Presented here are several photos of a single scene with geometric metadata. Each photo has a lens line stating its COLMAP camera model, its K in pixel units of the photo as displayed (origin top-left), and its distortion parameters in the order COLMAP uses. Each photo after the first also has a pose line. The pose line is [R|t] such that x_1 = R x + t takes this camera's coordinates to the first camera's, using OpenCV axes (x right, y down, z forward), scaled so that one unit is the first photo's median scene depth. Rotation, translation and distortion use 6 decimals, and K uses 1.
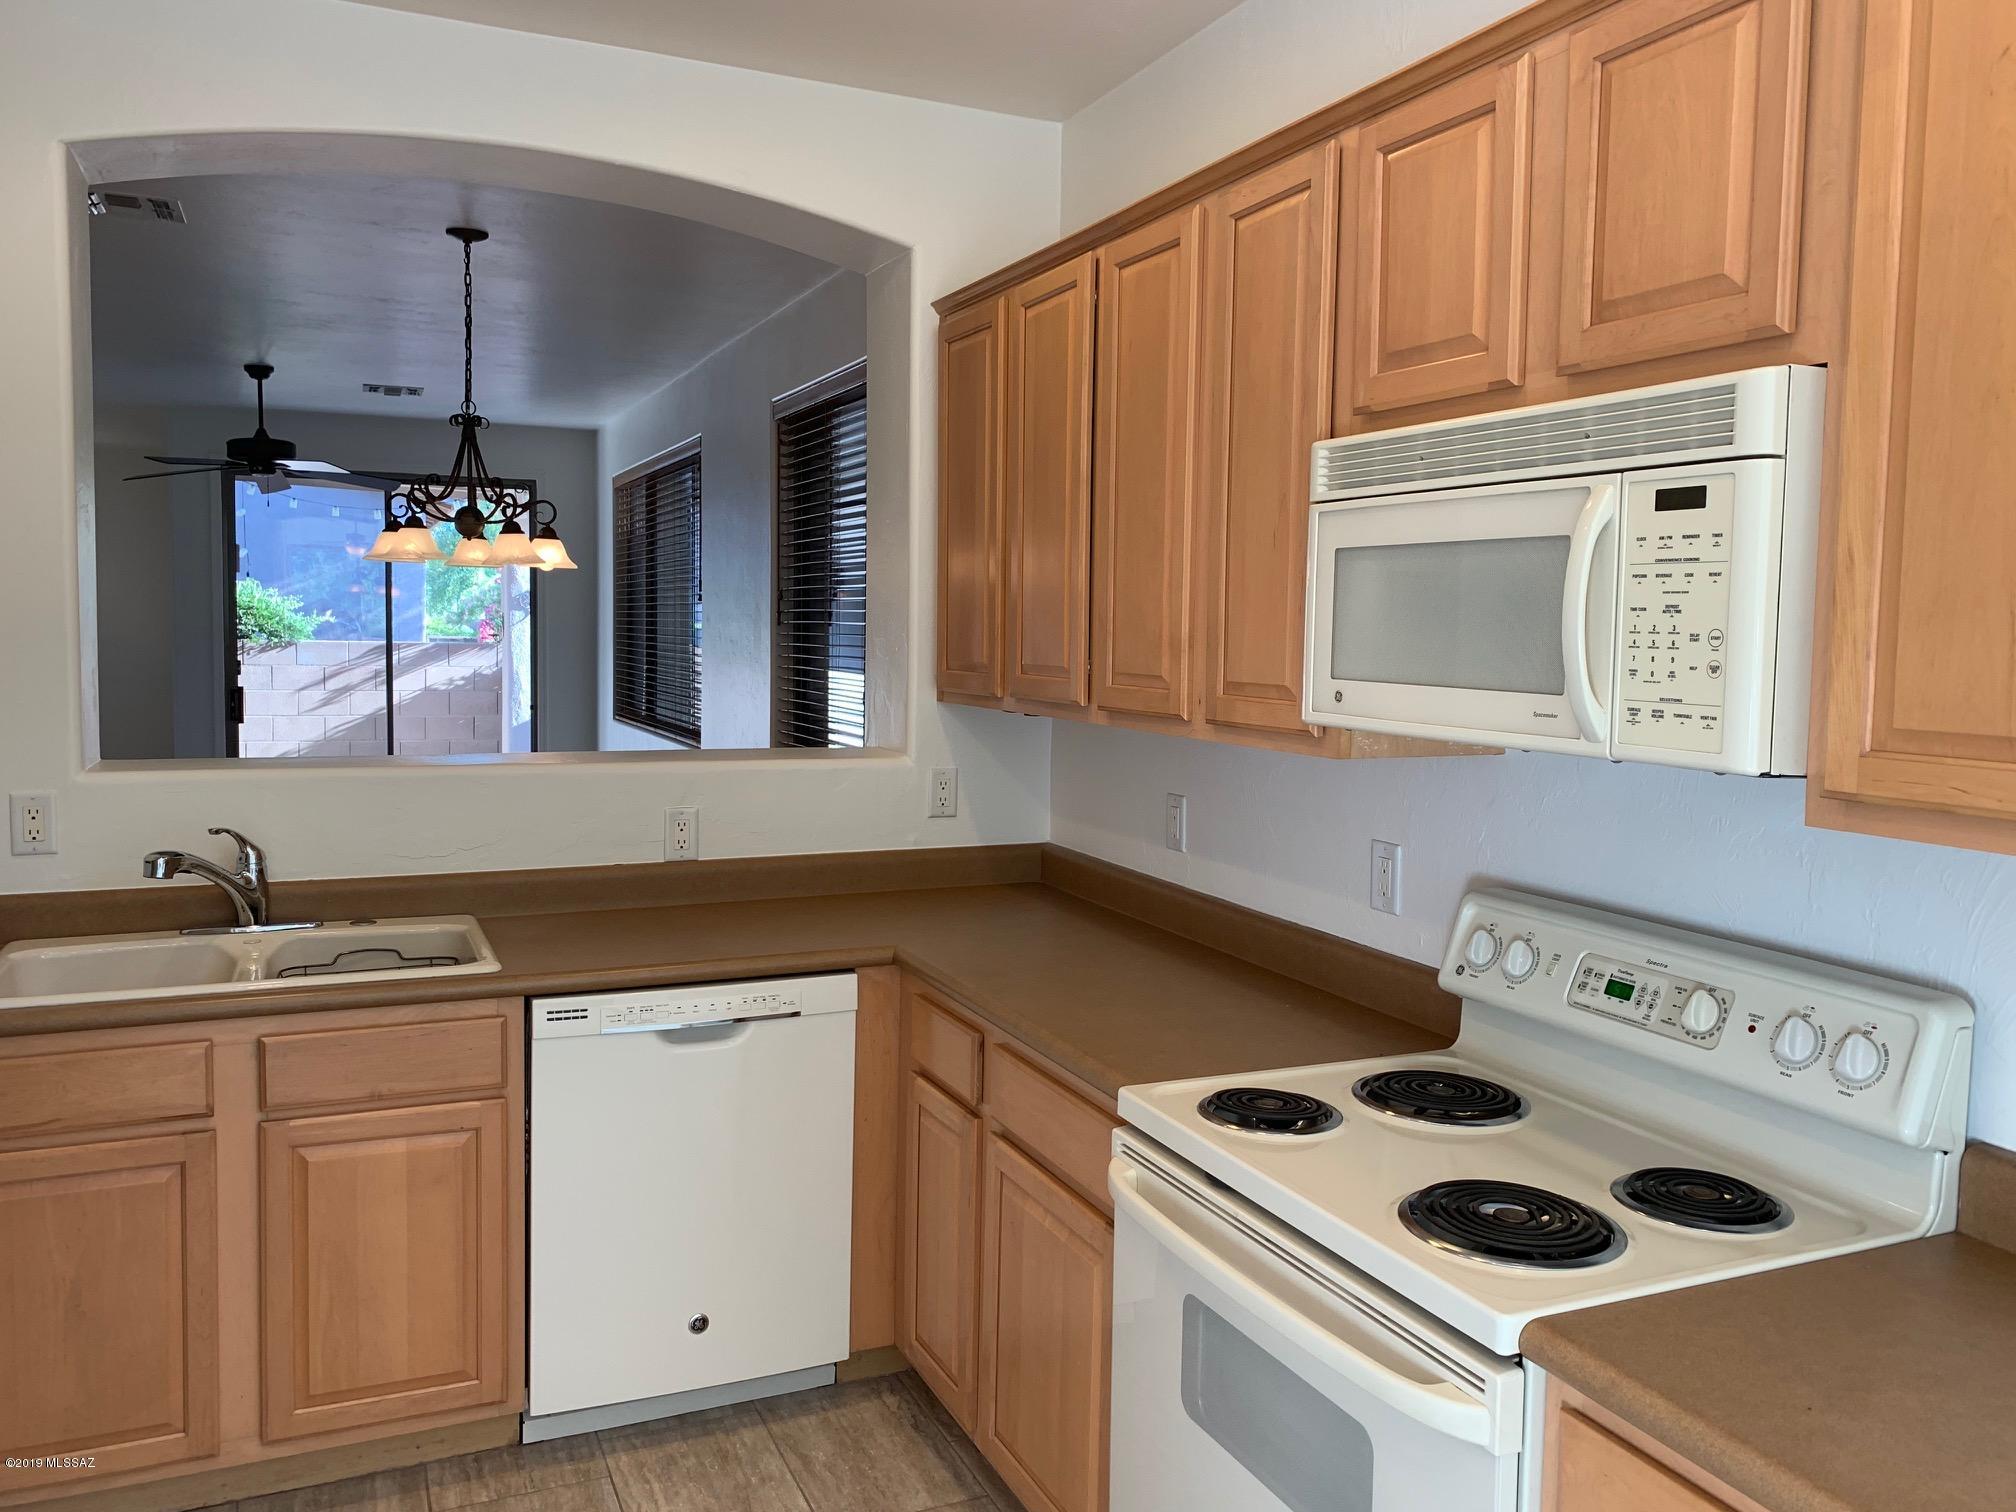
lens RADIAL K [[1529.3, 0, 1014.8], [0, 1529.3, 719.3], [0, 0, 1]] dist [0.011450, -0.005182]
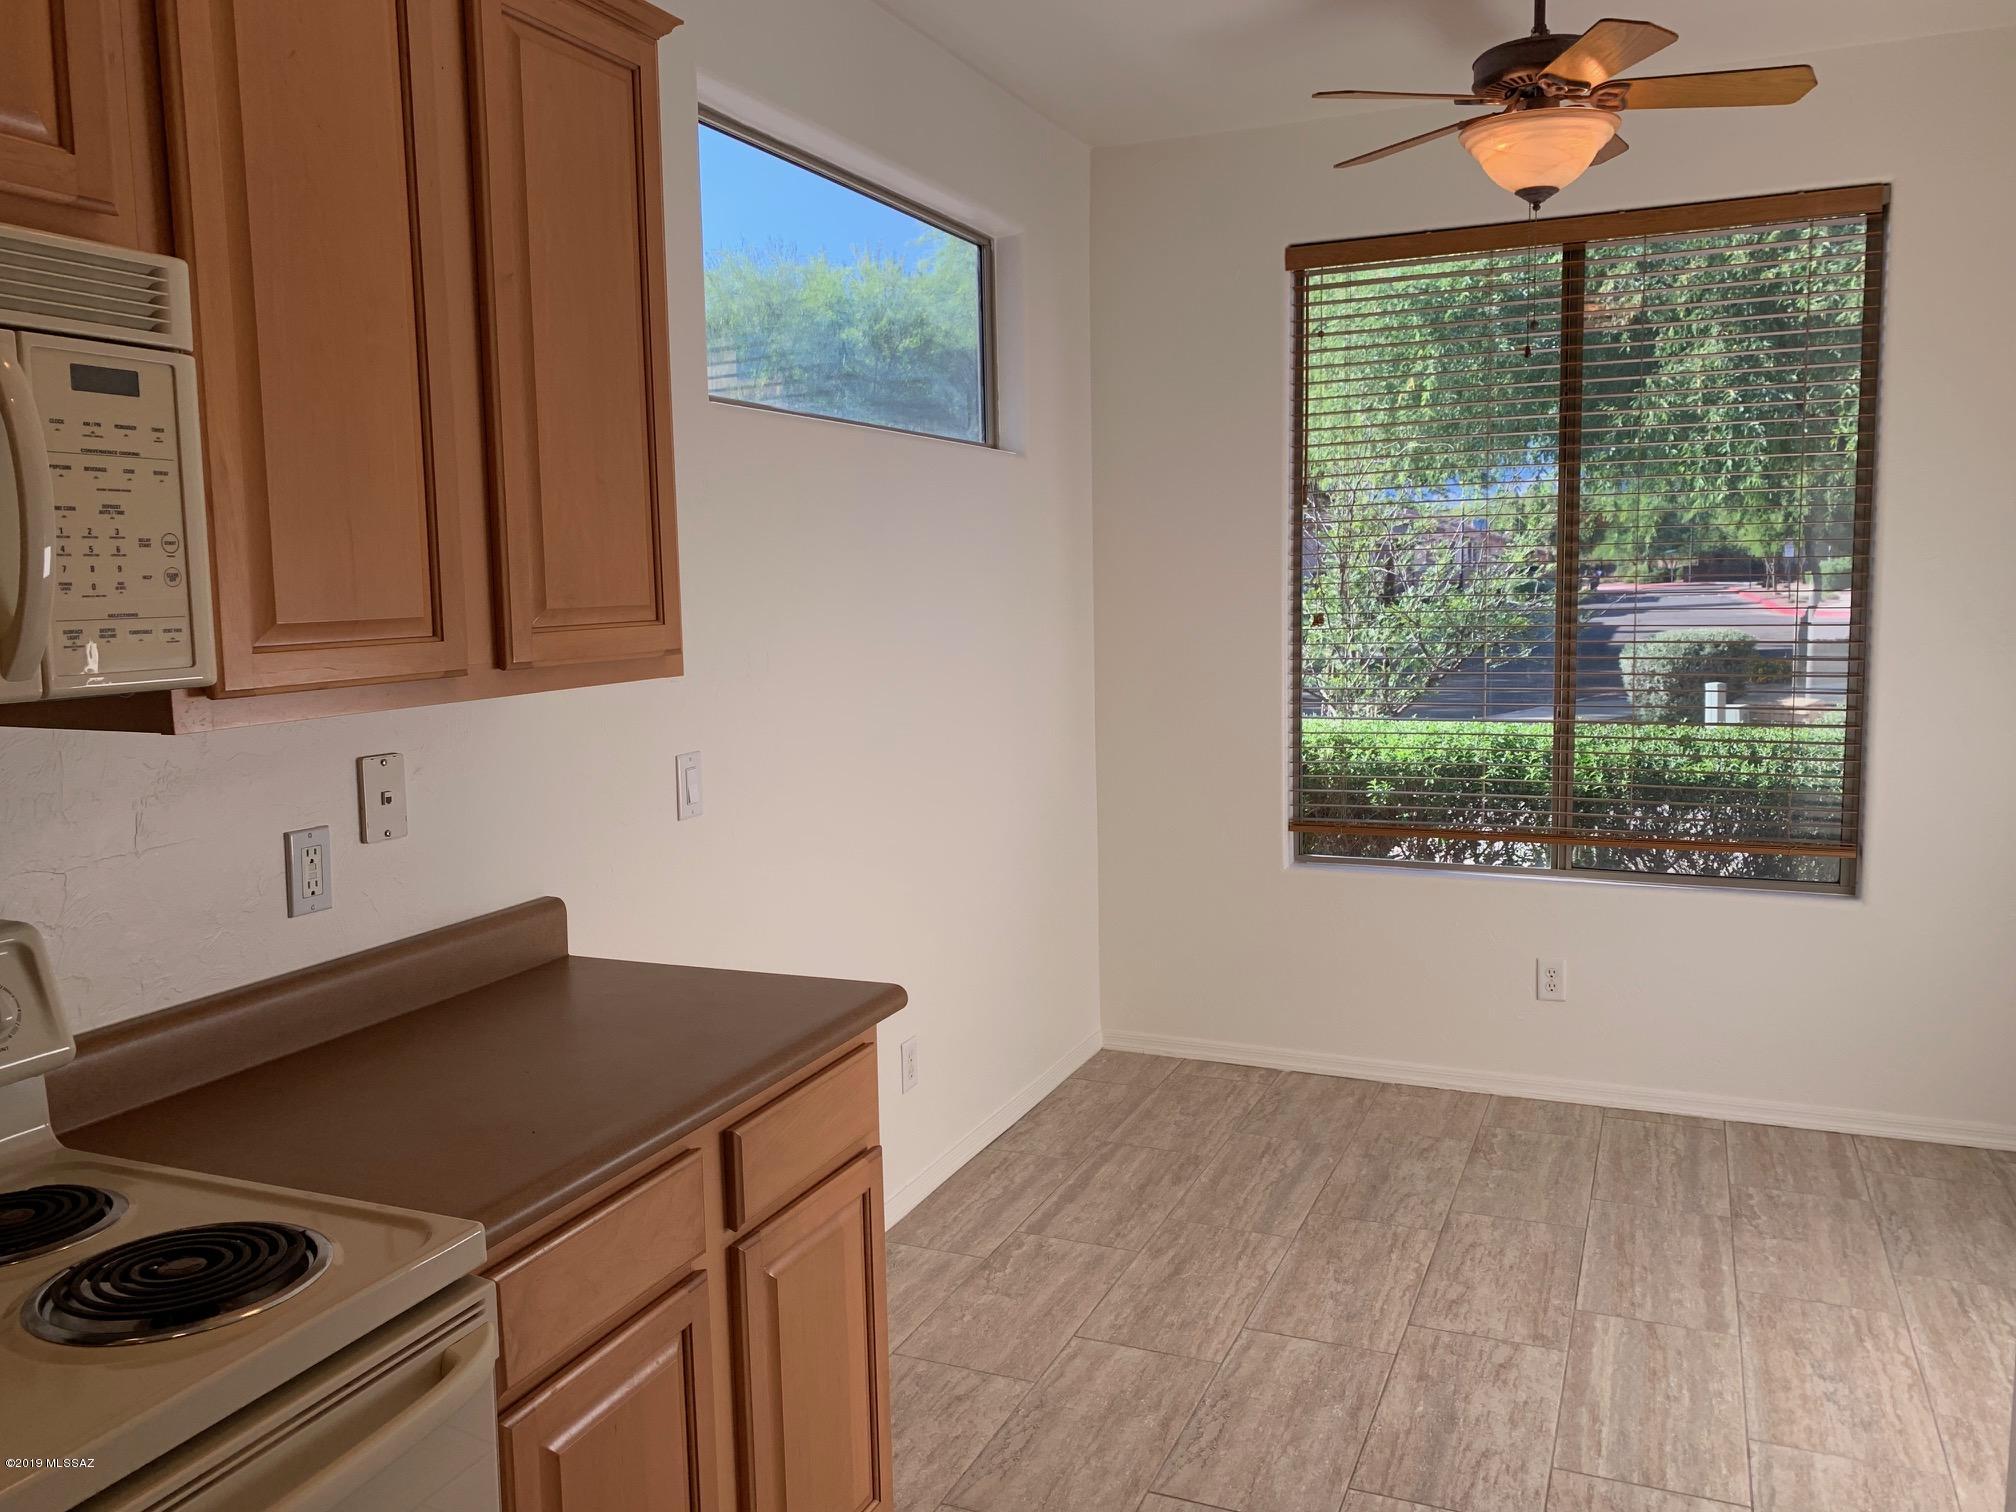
lens RADIAL K [[1529.3, 0, 1014.8], [0, 1529.3, 719.3], [0, 0, 1]] dist [0.011450, -0.005182]
pose [[-0.672463, -0.077148, 0.736099, -0.552658], [0.053205, 0.986941, 0.152044, -0.059567], [-0.738216, 0.141408, -0.659577, 1.206392]]
